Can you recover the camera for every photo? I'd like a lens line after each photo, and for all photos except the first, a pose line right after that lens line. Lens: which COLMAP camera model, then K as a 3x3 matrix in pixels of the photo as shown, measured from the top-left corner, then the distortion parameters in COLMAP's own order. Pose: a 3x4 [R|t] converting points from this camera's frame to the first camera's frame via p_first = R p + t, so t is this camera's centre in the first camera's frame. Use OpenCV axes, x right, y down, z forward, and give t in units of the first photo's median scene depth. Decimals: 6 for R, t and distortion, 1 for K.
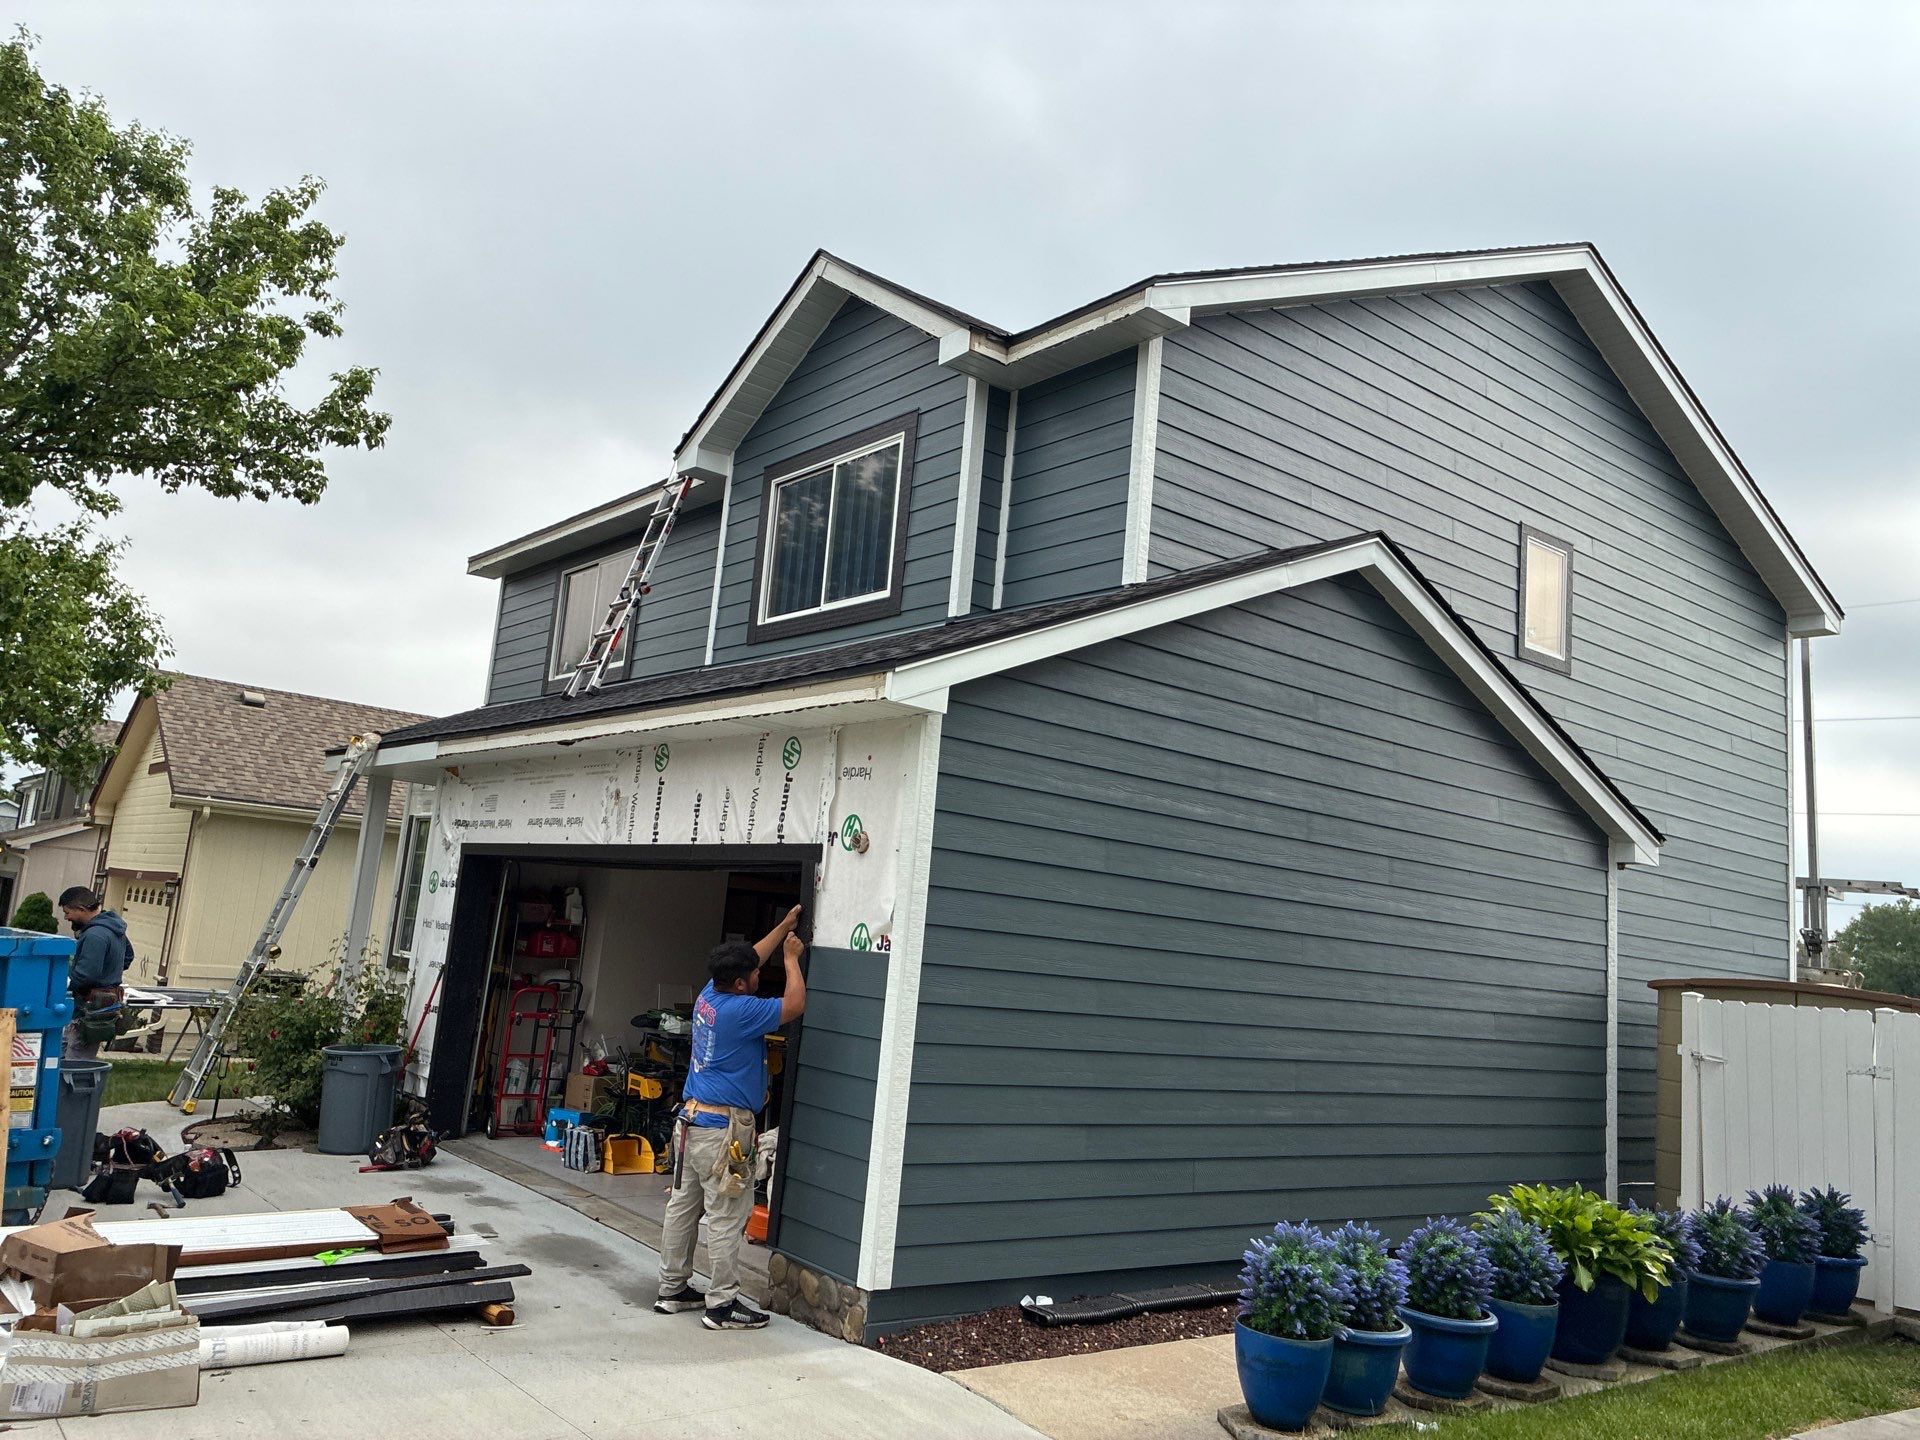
lens RADIAL K [[1452.4, 0, 939.3], [0, 1452.4, 686.6], [0, 0, 1]] dist [0.049486, -0.063128]
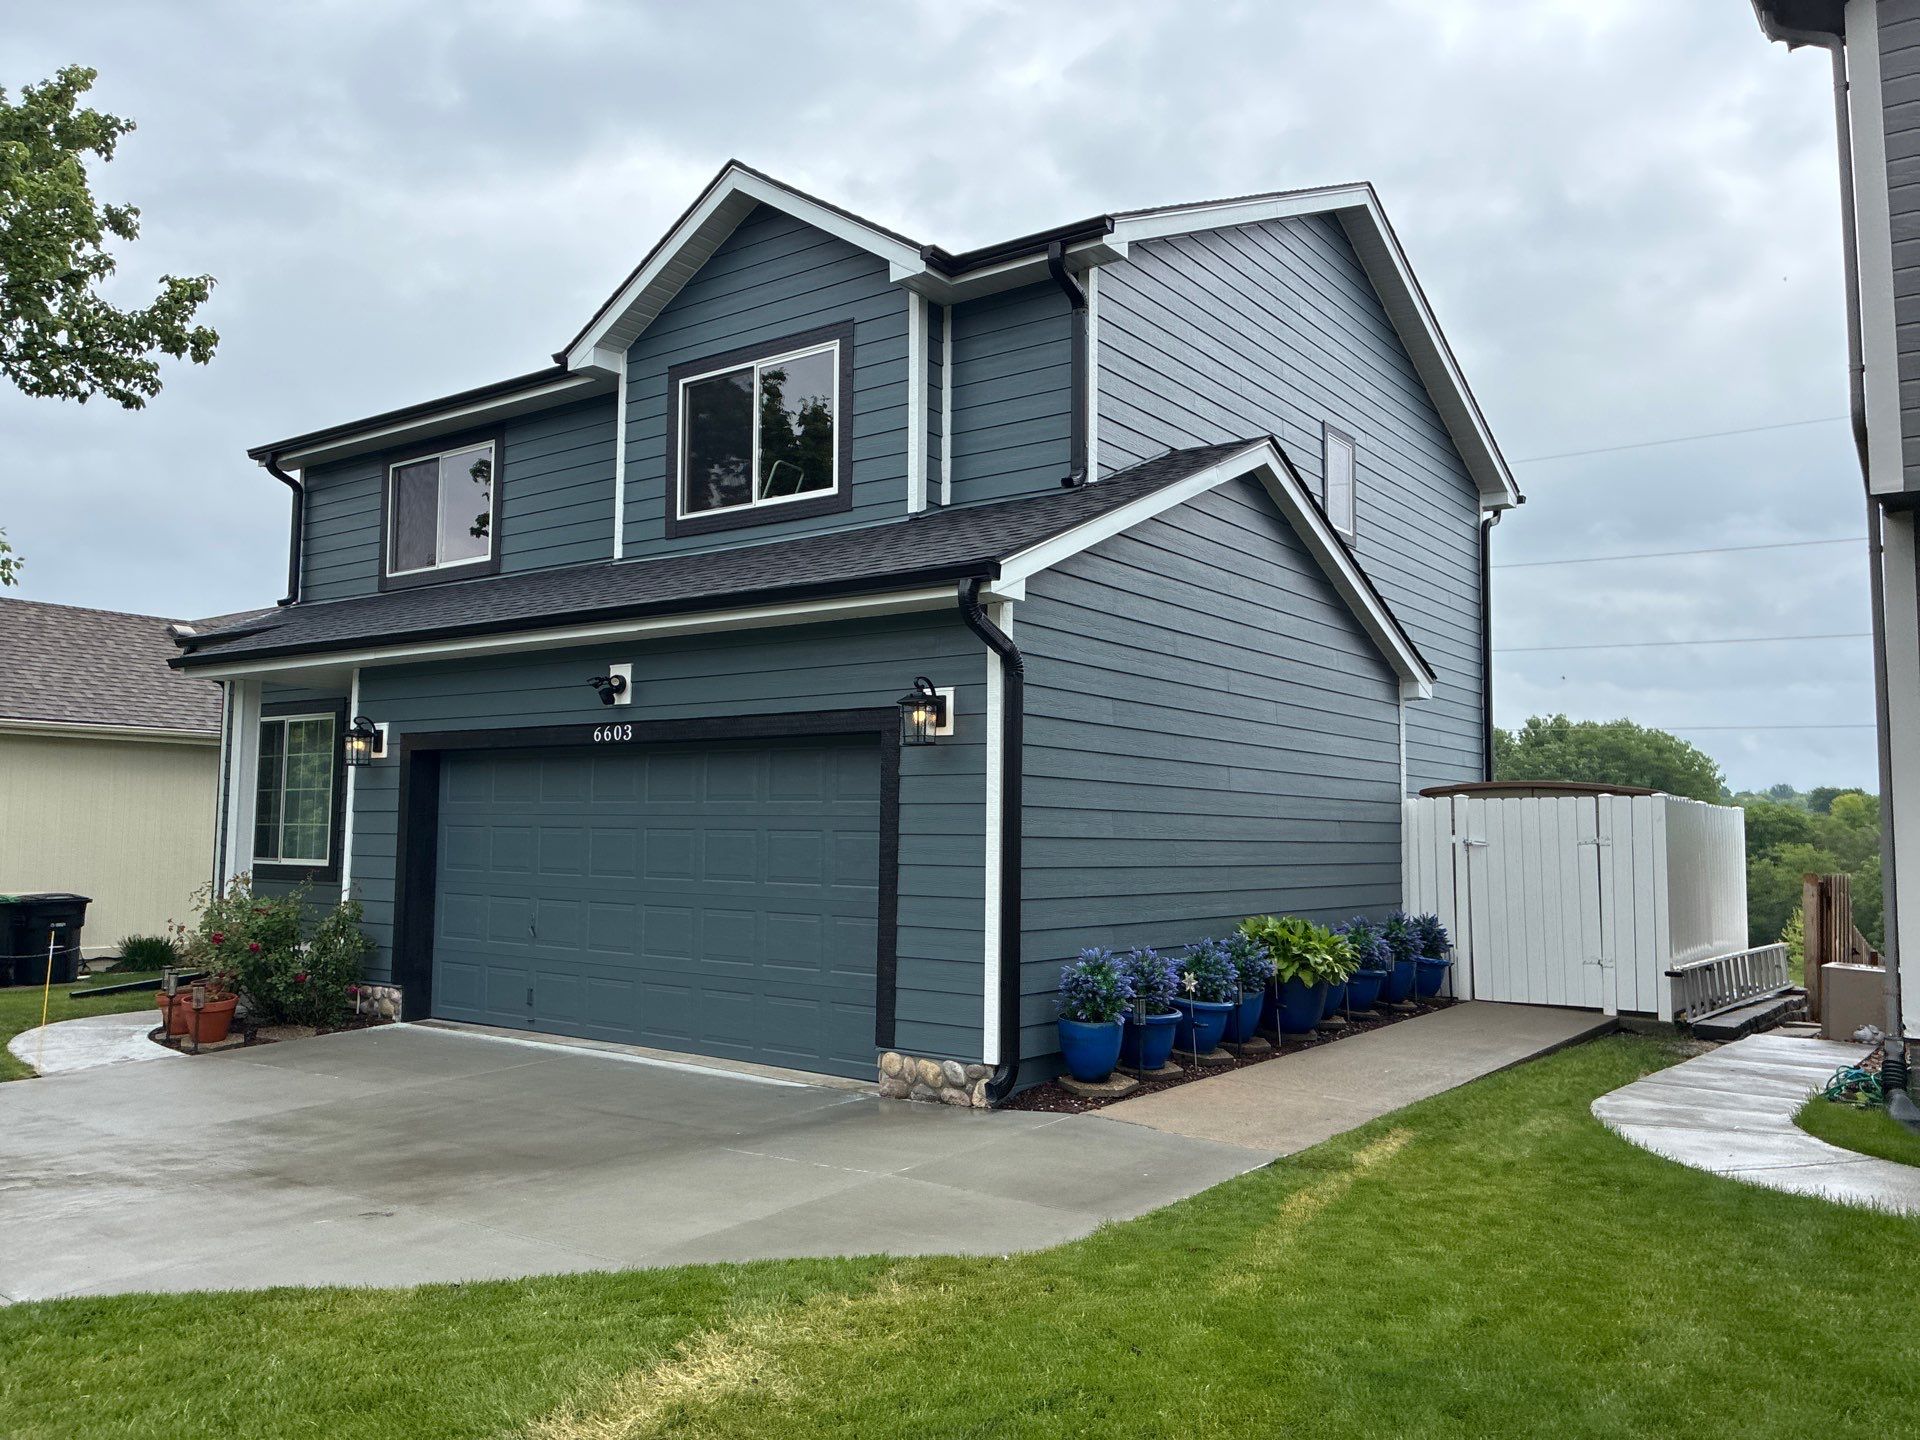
lens RADIAL K [[1452.4, 0, 964.5], [0, 1452.4, 716.9], [0, 0, 1]] dist [0.049486, -0.063128]
pose [[0.961268, -0.056677, 0.269726, -0.254768], [0.027379, 0.993424, 0.111169, -0.014080], [-0.274253, -0.099478, 0.956499, -0.101536]]
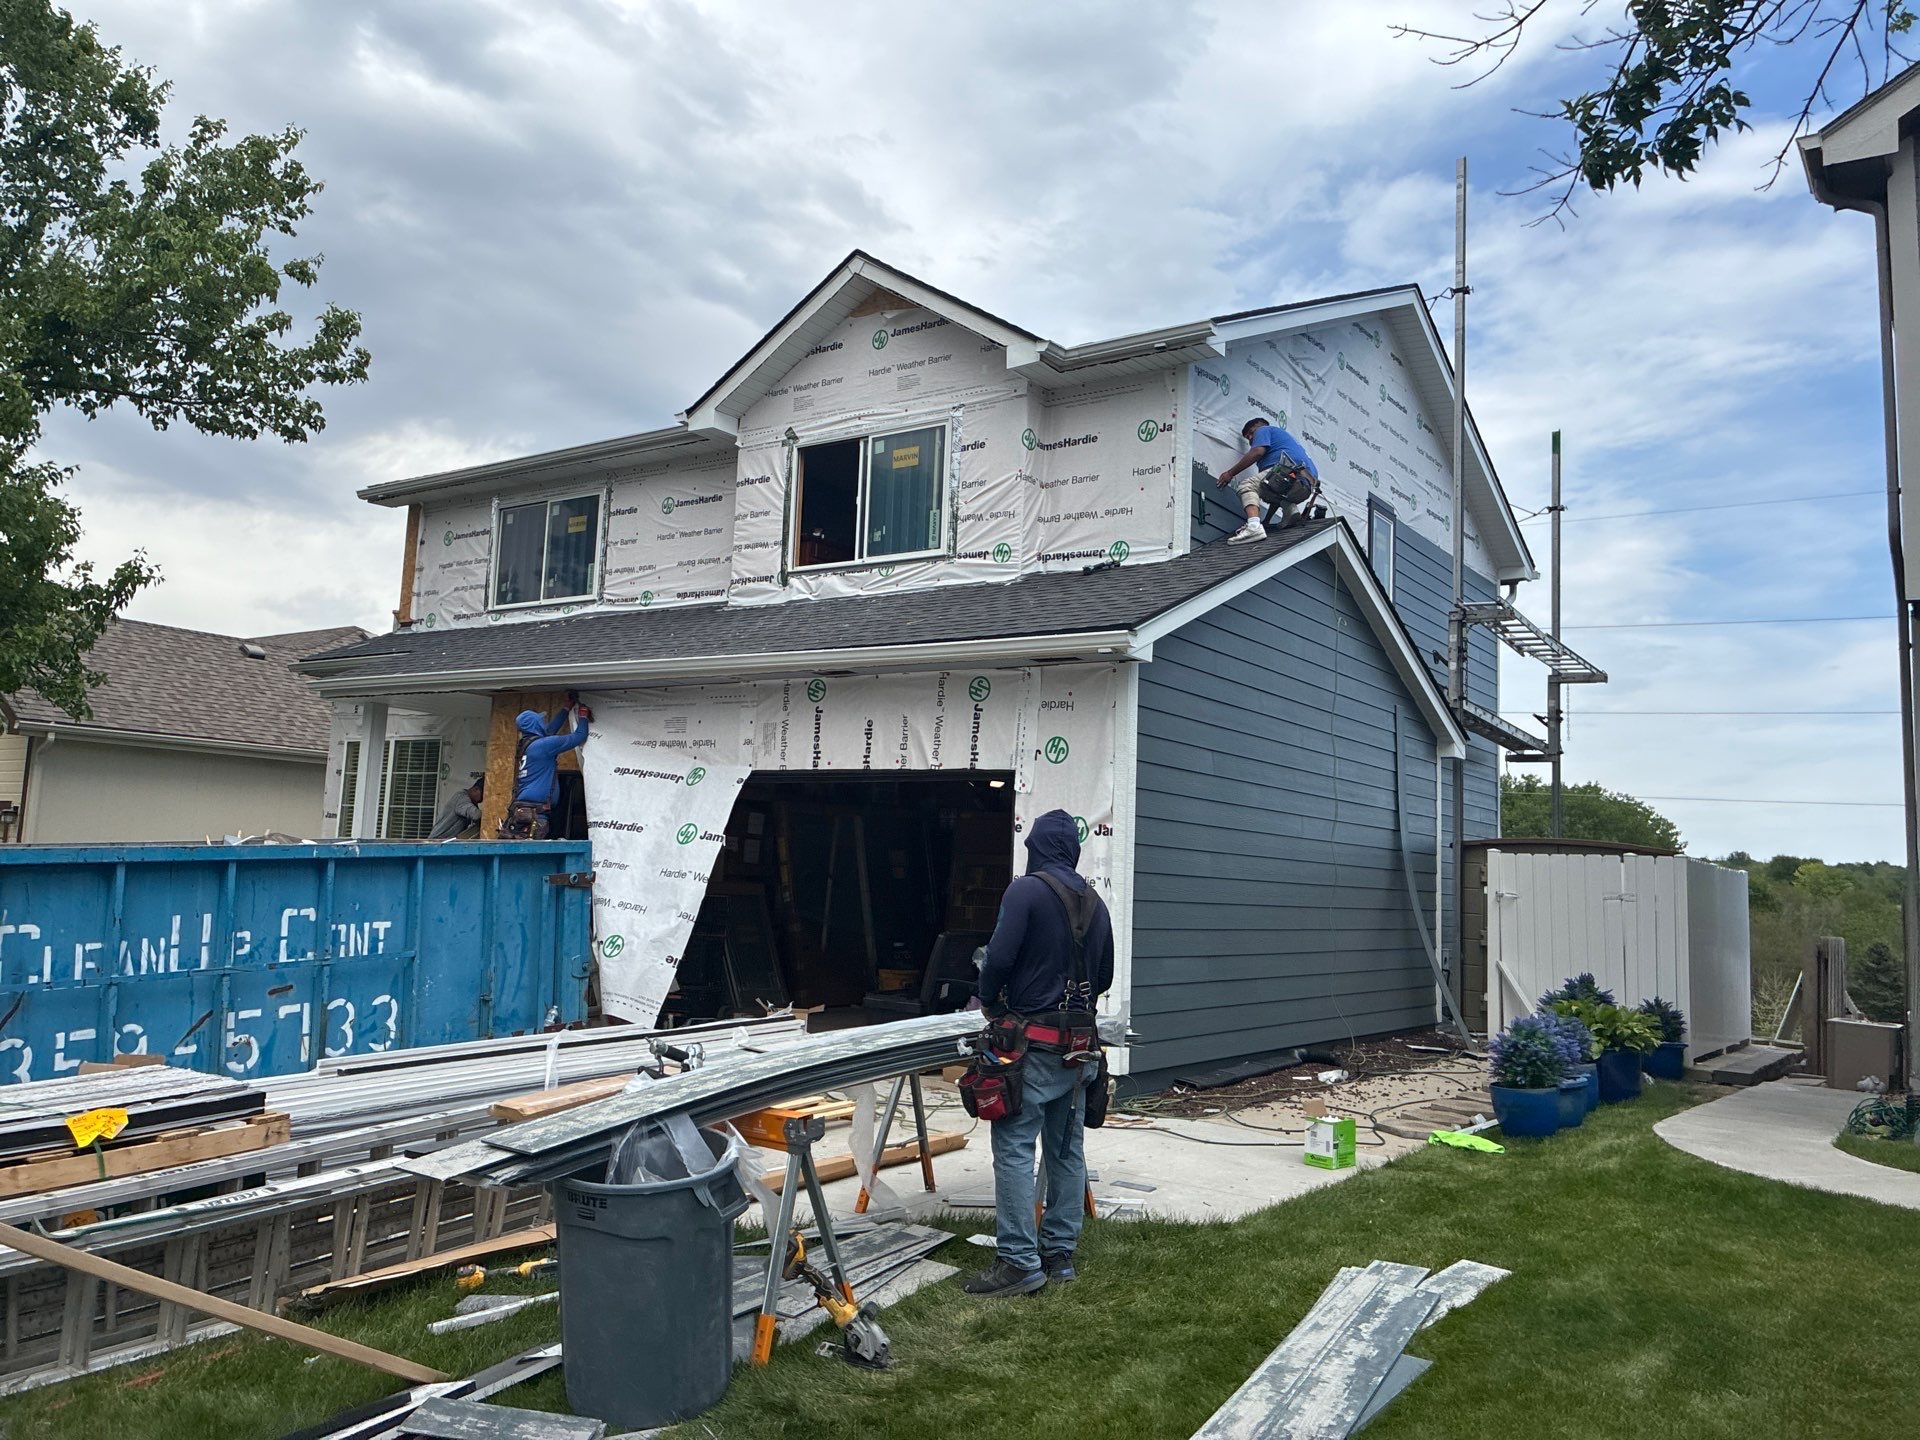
lens RADIAL K [[1452.4, 0, 934.7], [0, 1452.4, 693.9], [0, 0, 1]] dist [0.049486, -0.063128]
pose [[0.961133, -0.010832, 0.275874, -0.388318], [-0.008712, 0.997542, 0.069521, -0.030771], [-0.275949, -0.069222, 0.958676, -0.176060]]
